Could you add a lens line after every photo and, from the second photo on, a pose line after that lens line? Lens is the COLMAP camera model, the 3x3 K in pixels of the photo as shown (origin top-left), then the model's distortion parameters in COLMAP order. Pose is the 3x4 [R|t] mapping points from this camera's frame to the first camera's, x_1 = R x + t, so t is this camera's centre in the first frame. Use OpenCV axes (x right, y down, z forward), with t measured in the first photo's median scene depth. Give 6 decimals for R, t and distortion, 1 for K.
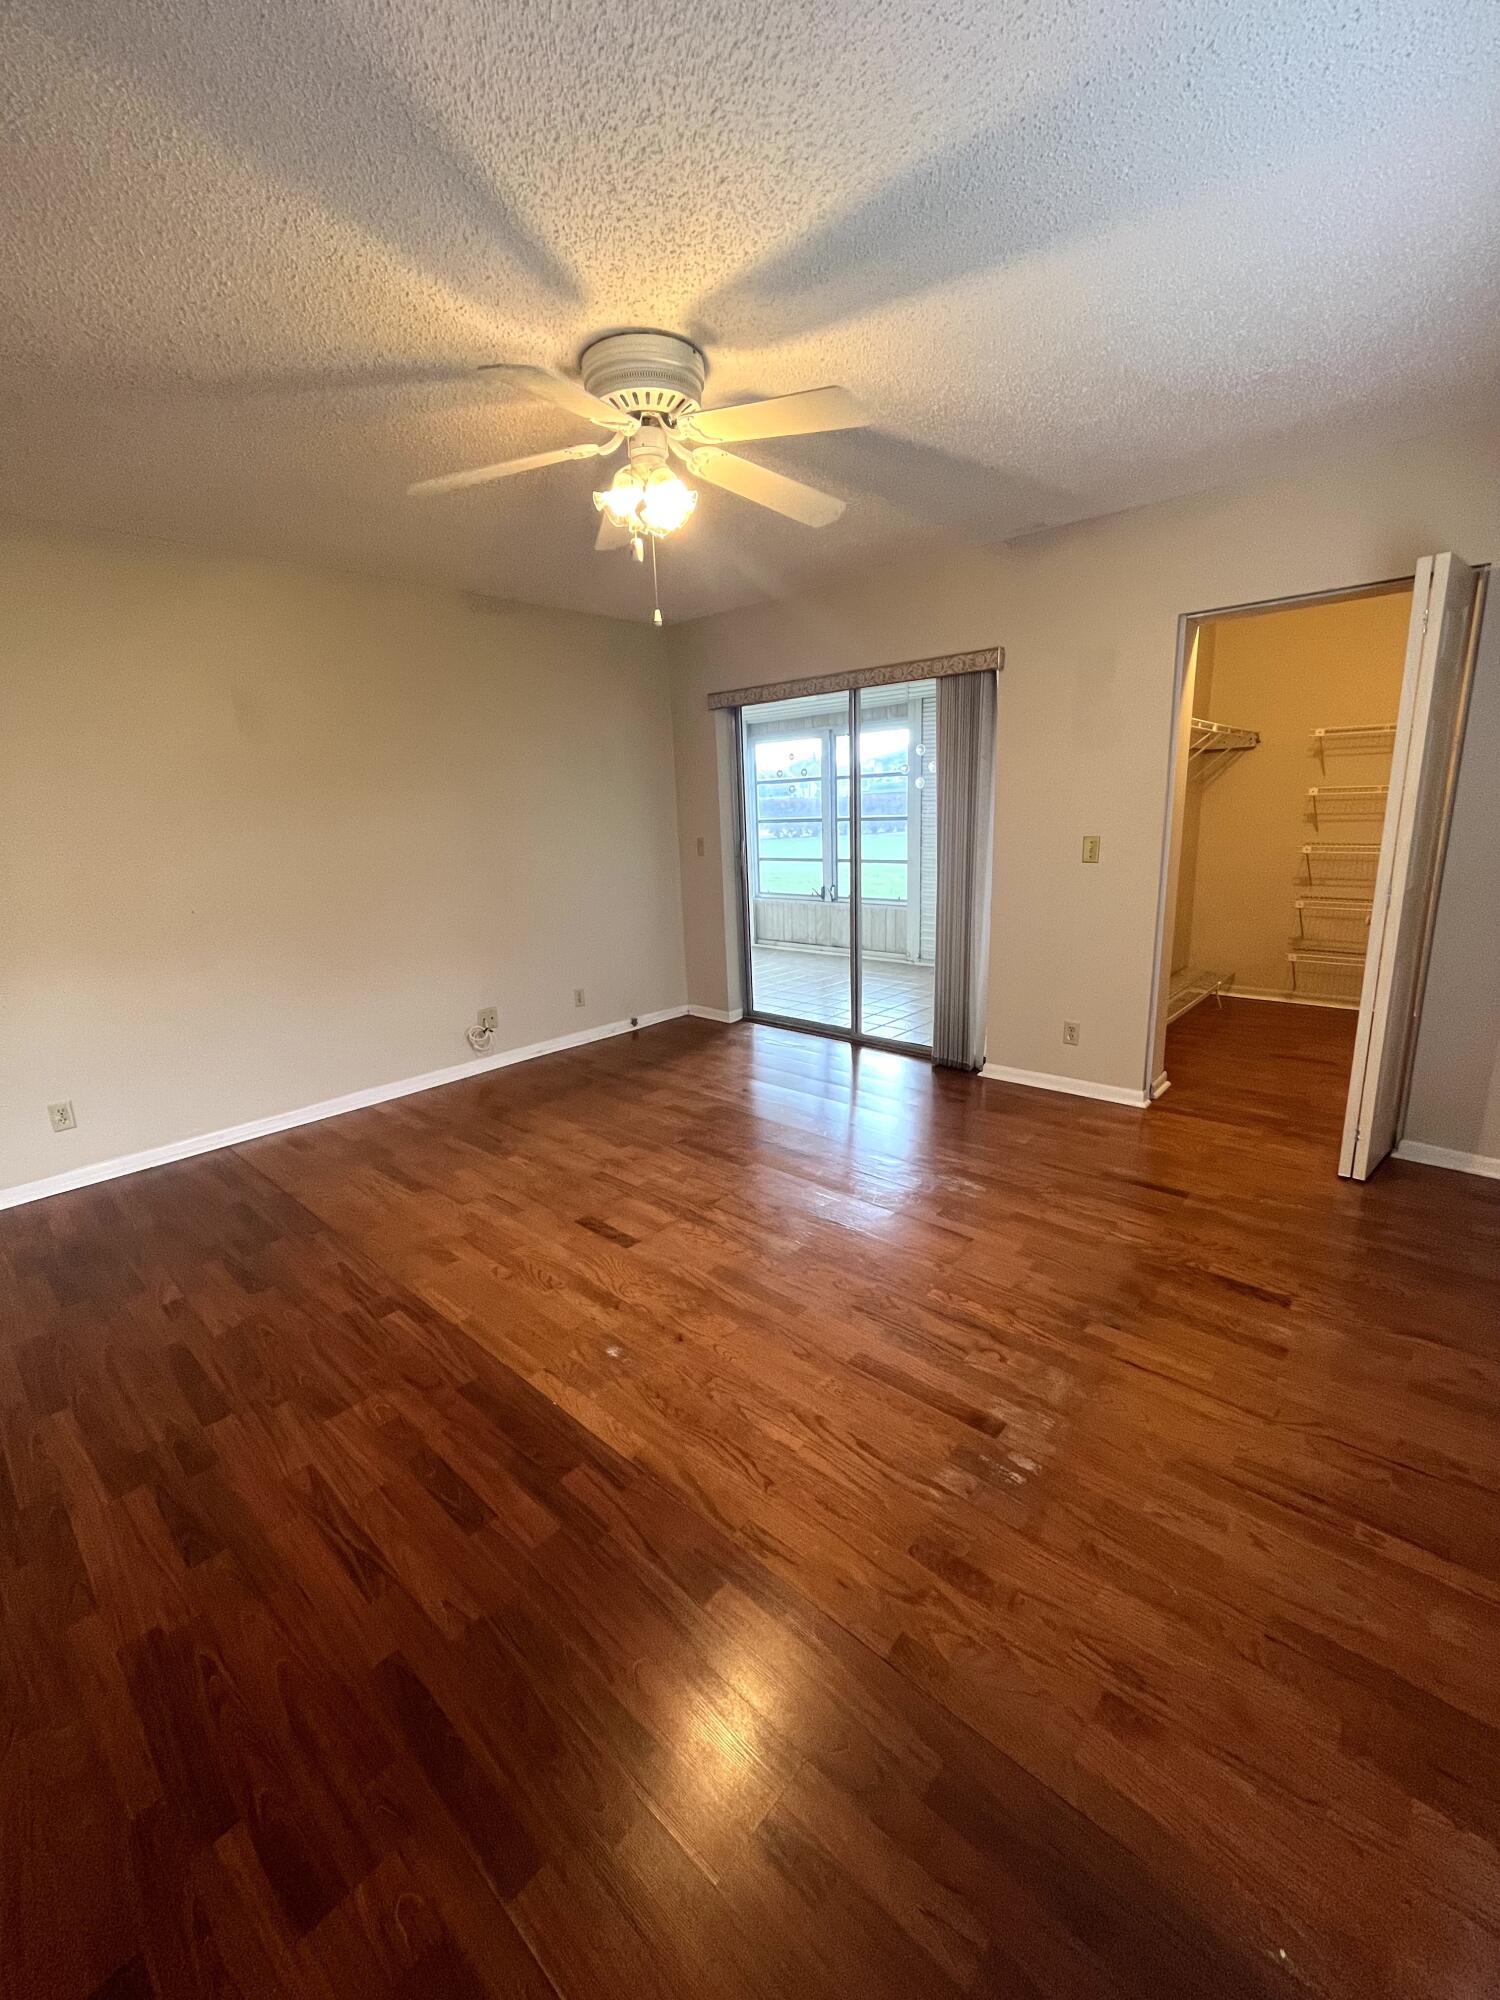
lens RADIAL K [[815.6, 0, 752.0], [0, 815.6, 1008.7], [0, 0, 1]] dist [-0.000606, -0.000813]
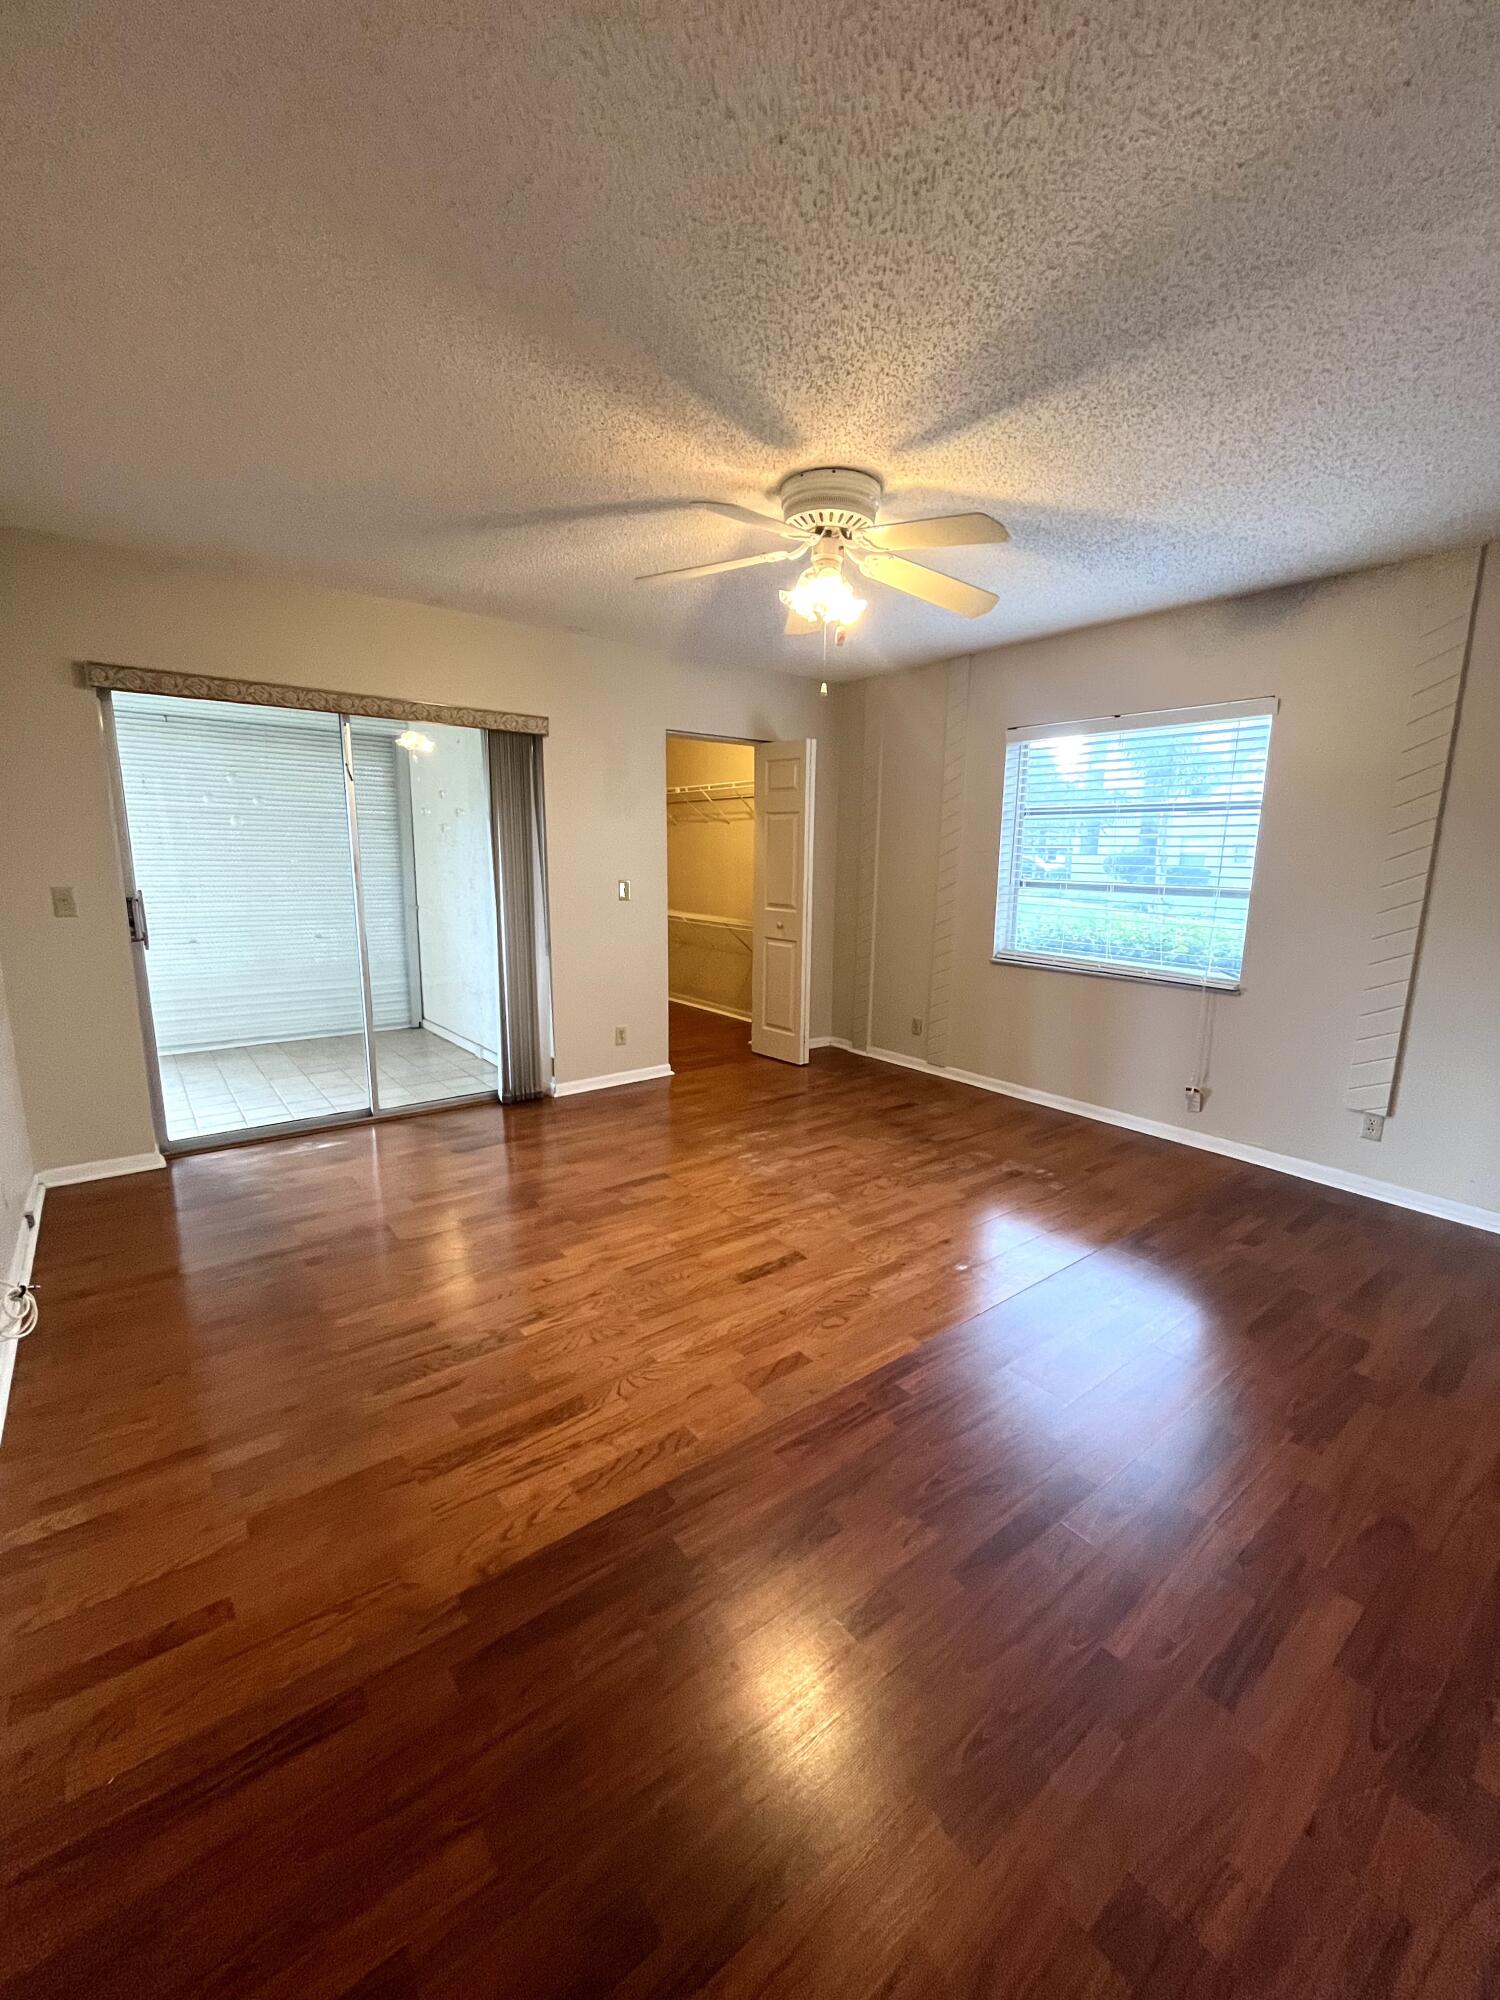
lens RADIAL K [[815.6, 0, 752.0], [0, 815.6, 1008.7], [0, 0, 1]] dist [-0.000606, -0.000813]
pose [[0.169018, -0.150619, 0.974036, -1.080878], [0.213260, 0.970432, 0.113056, -0.149325], [-0.962265, 0.188614, 0.196142, 0.745291]]
